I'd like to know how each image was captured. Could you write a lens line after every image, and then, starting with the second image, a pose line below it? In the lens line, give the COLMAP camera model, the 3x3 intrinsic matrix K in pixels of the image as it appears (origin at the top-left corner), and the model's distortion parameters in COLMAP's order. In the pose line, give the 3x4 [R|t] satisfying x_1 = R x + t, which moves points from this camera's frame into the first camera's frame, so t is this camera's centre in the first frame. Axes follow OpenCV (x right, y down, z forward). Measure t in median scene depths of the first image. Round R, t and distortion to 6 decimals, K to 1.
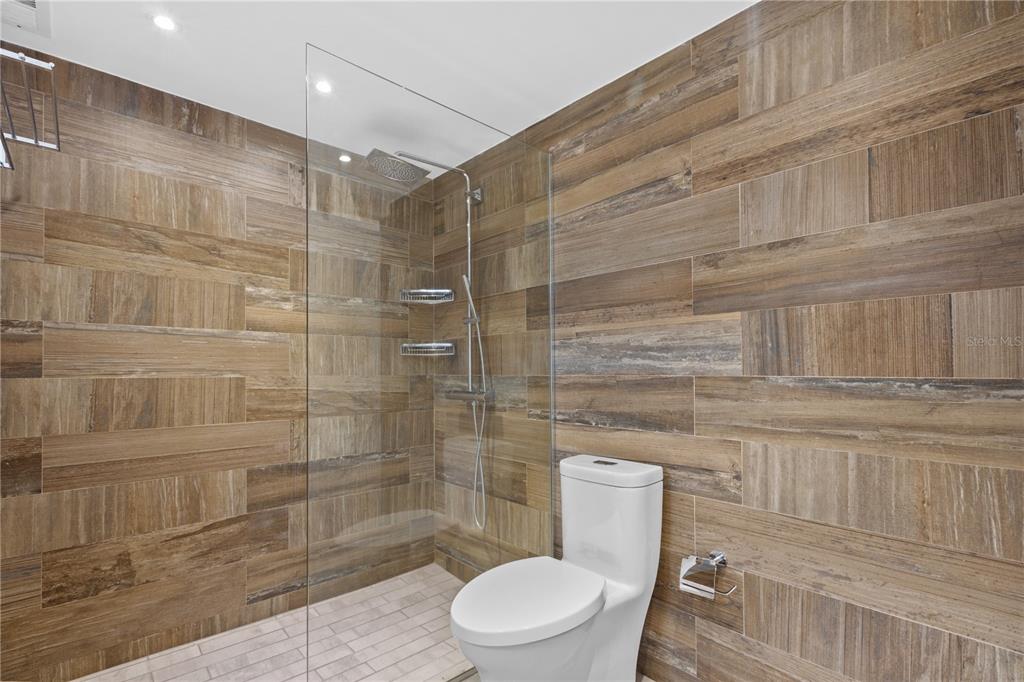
lens RADIAL K [[461.5, 0, 490.2], [0, 461.5, 364.7], [0, 0, 1]] dist [0.002448, -0.001436]
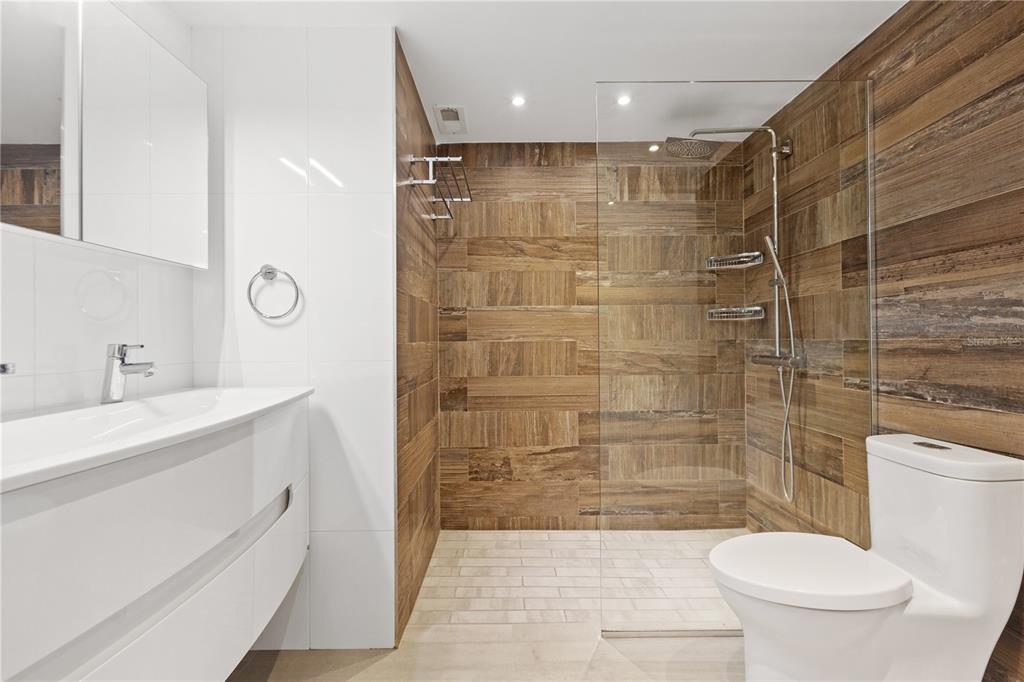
lens RADIAL K [[461.5, 0, 506.8], [0, 461.5, 333.1], [0, 0, 1]] dist [0.002448, -0.001436]
pose [[0.730877, -0.011343, -0.682415, 0.224779], [0.015017, 0.999887, -0.000537, 0.002190], [0.682344, -0.009855, 0.730965, -0.091599]]
